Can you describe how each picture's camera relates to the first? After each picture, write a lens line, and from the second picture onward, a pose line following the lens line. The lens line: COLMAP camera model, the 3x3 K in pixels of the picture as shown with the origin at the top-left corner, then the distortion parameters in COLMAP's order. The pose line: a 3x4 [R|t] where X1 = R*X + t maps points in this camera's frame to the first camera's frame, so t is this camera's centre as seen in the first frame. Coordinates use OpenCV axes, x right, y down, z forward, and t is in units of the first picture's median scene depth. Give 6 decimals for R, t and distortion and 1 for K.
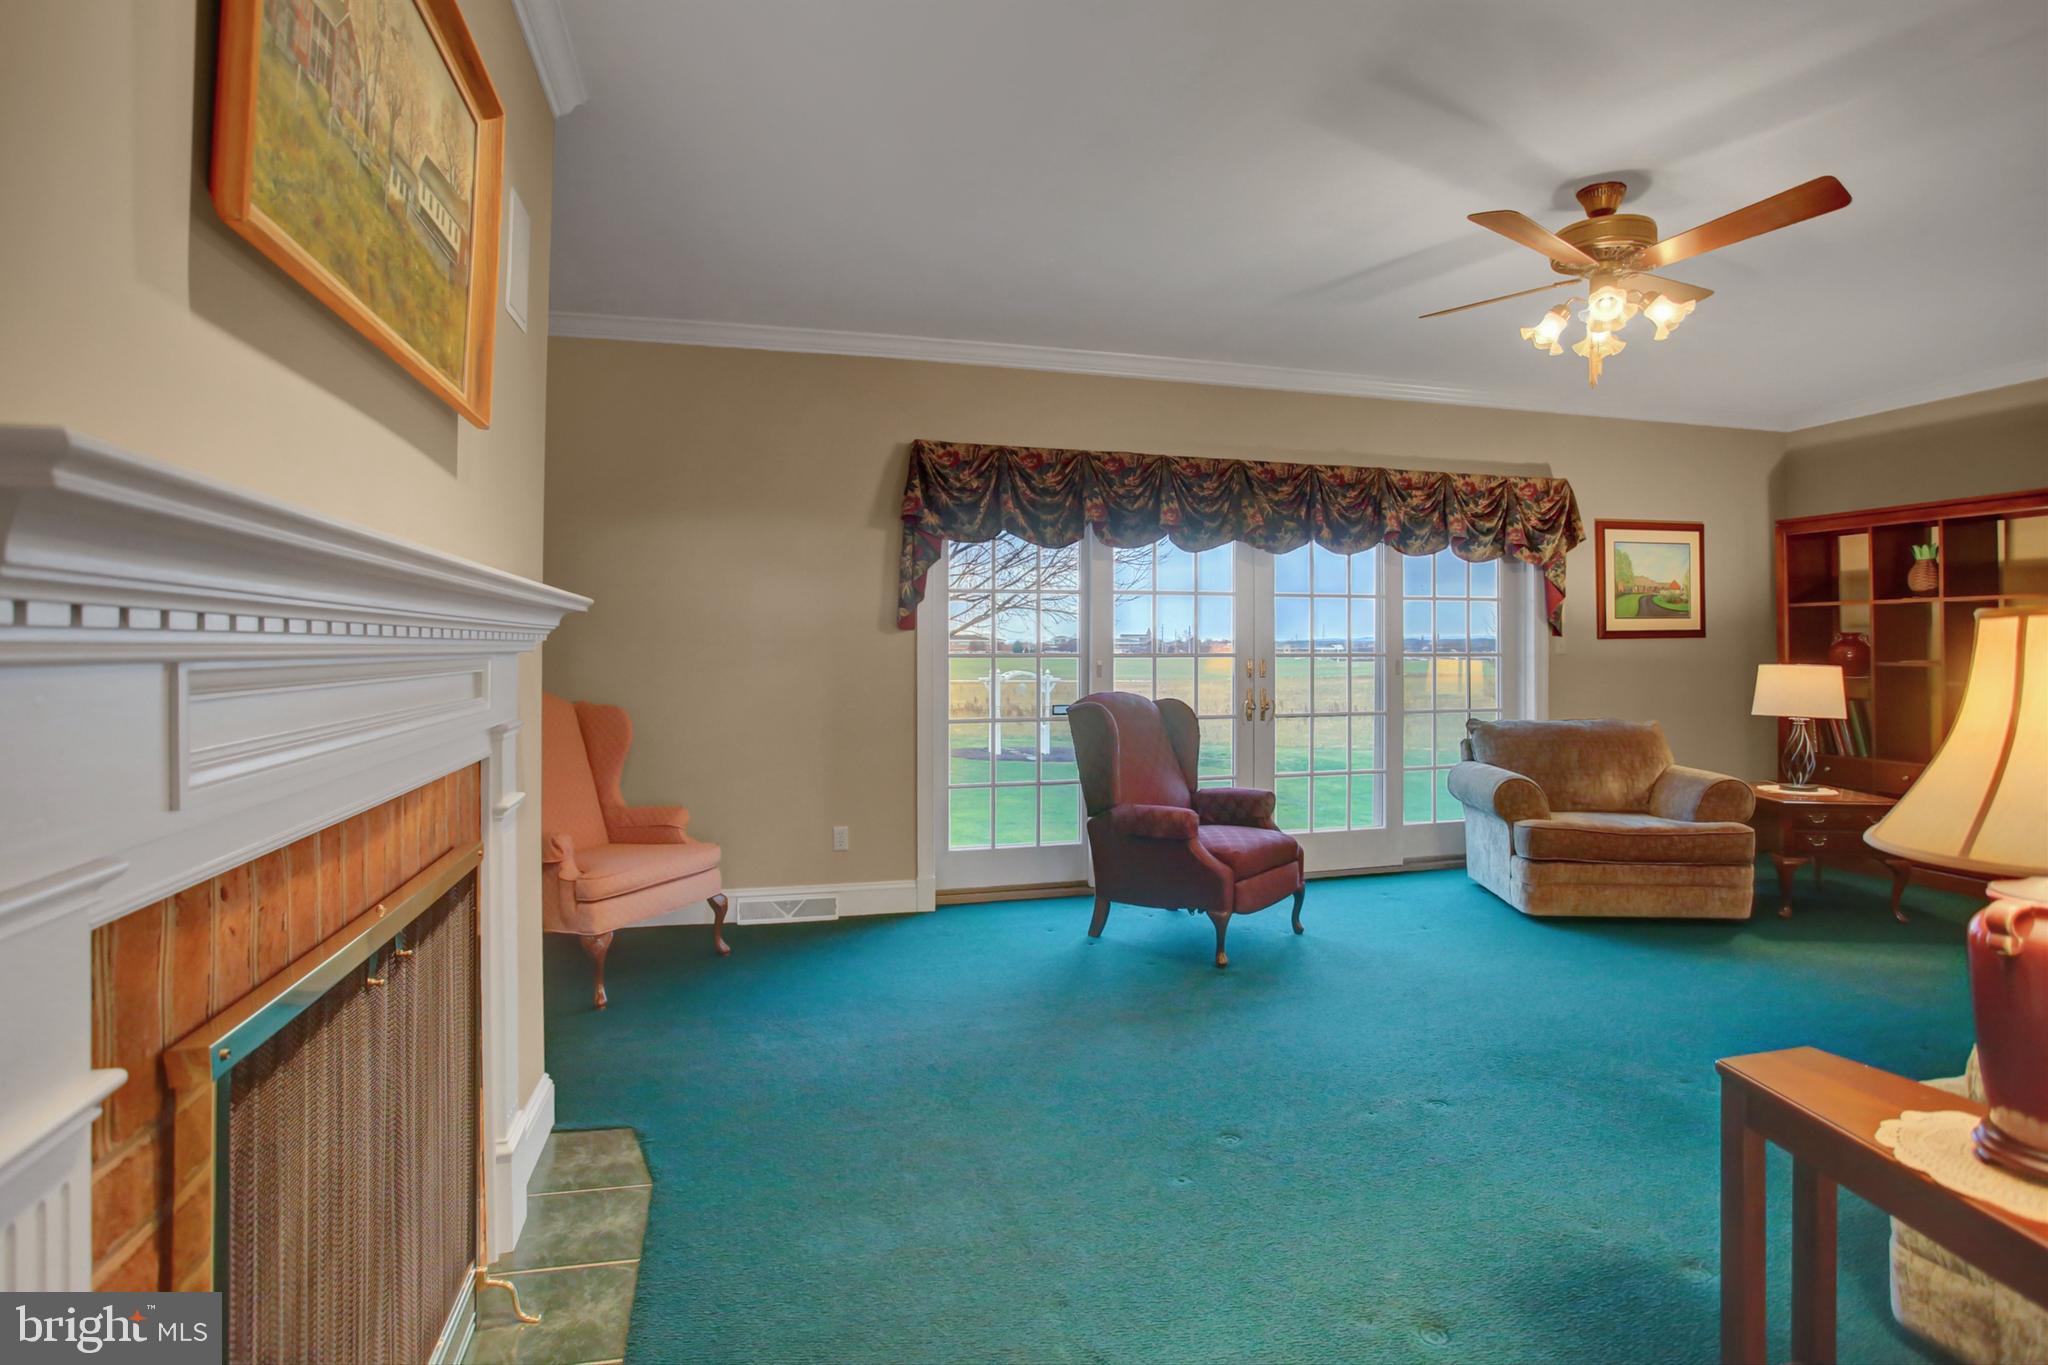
lens RADIAL K [[1016.2, 0, 1020.3], [0, 1016.2, 675.6], [0, 0, 1]] dist [-0.061661, 0.023477]
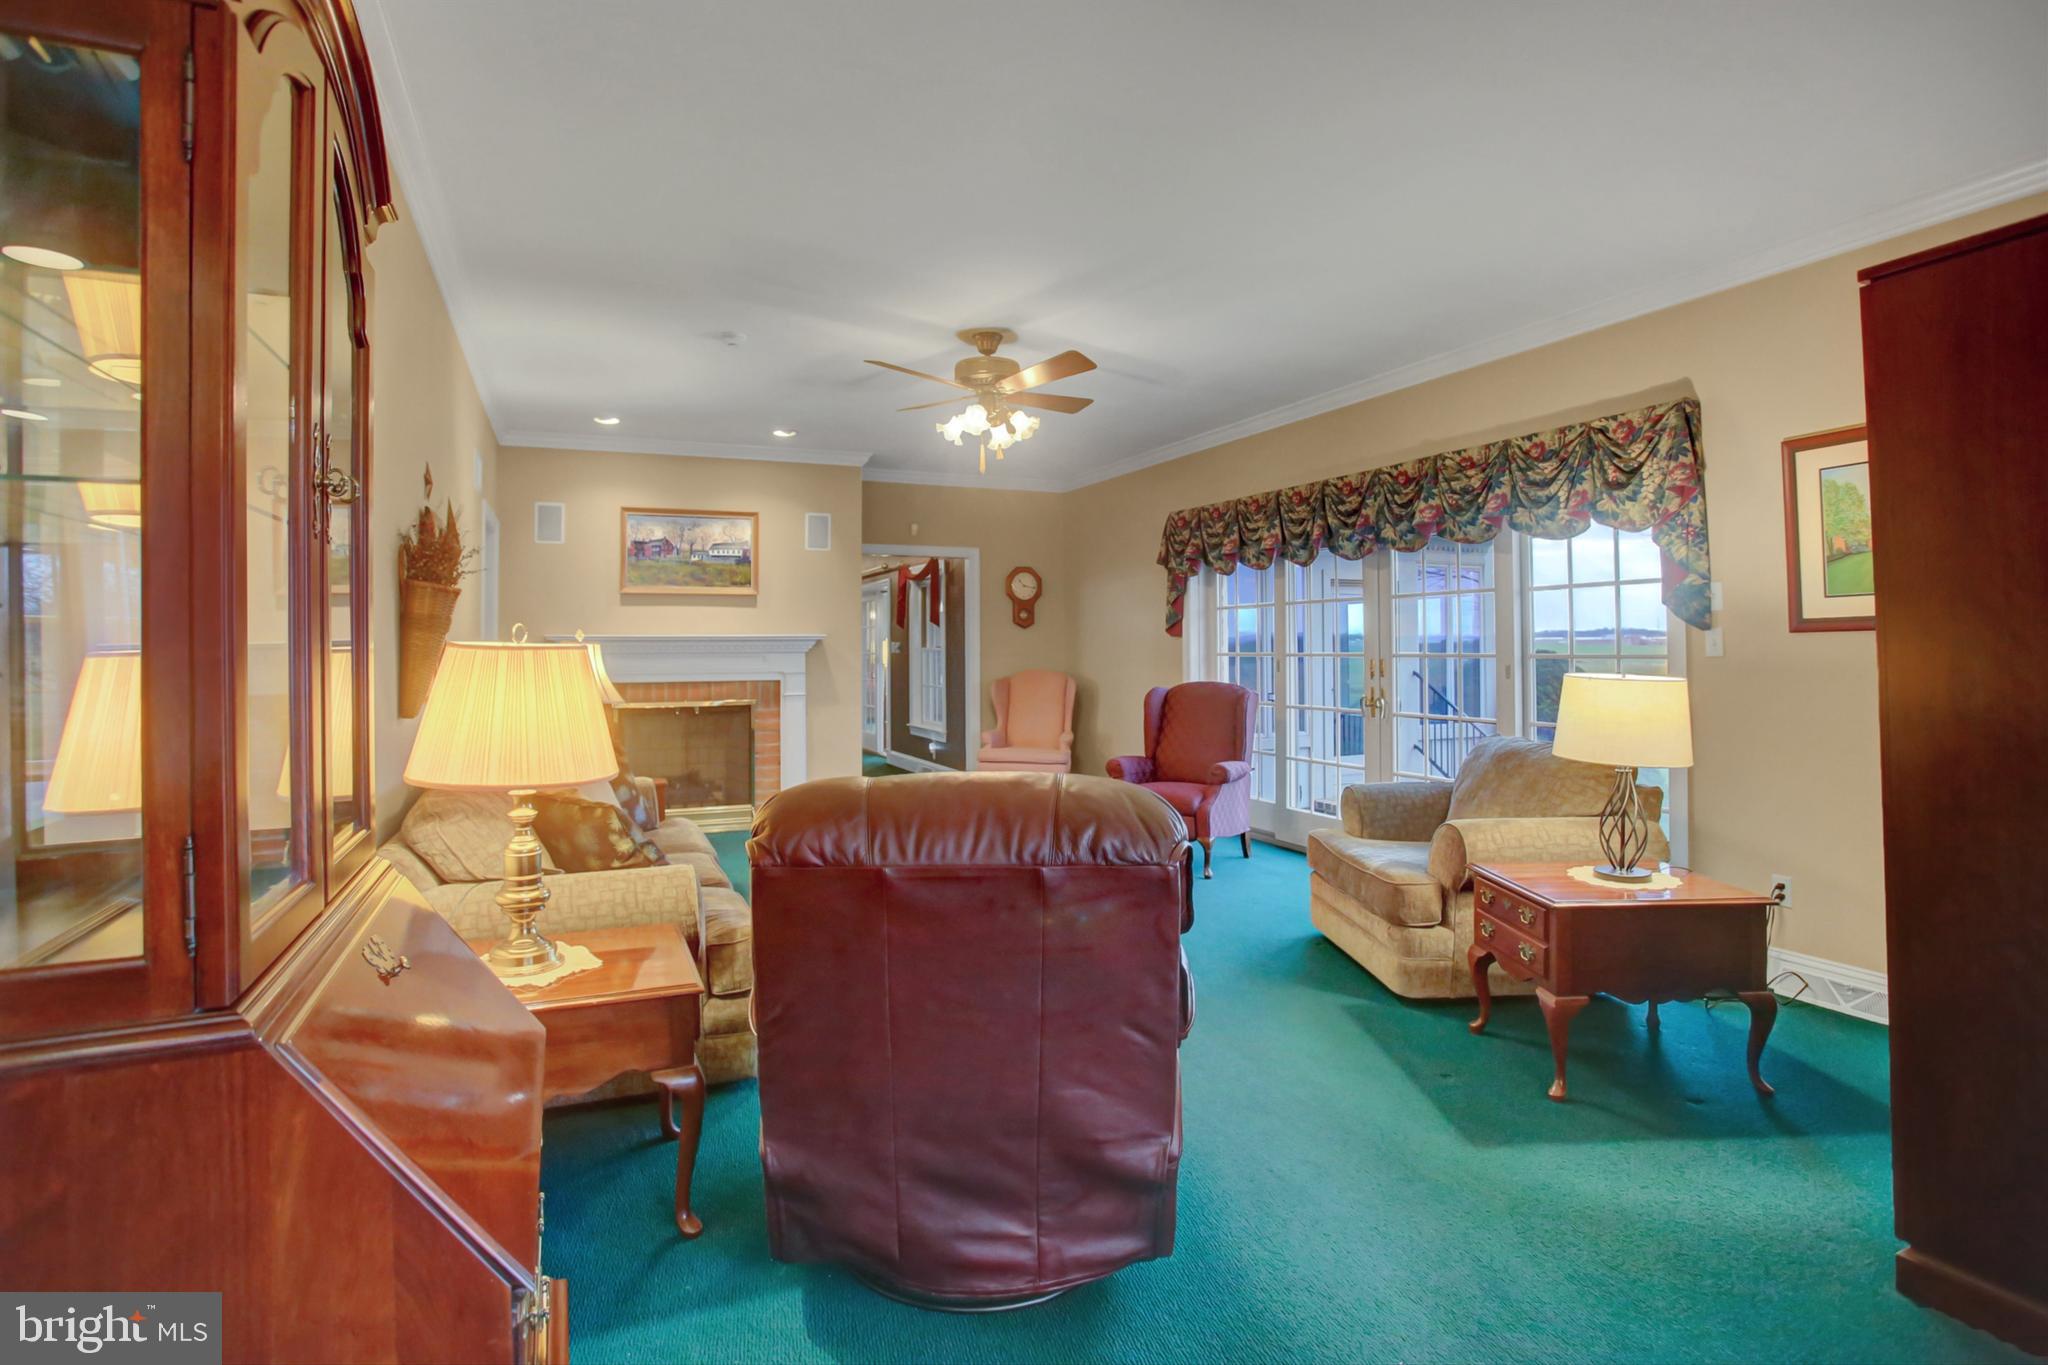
lens RADIAL K [[1016.2, 0, 1020.3], [0, 1016.2, 675.6], [0, 0, 1]] dist [-0.061661, 0.023477]
pose [[0.162434, 0.022160, -0.986471, 1.233615], [-0.025336, 0.999512, 0.018281, -0.010679], [0.986394, 0.022024, 0.162916, 0.486753]]
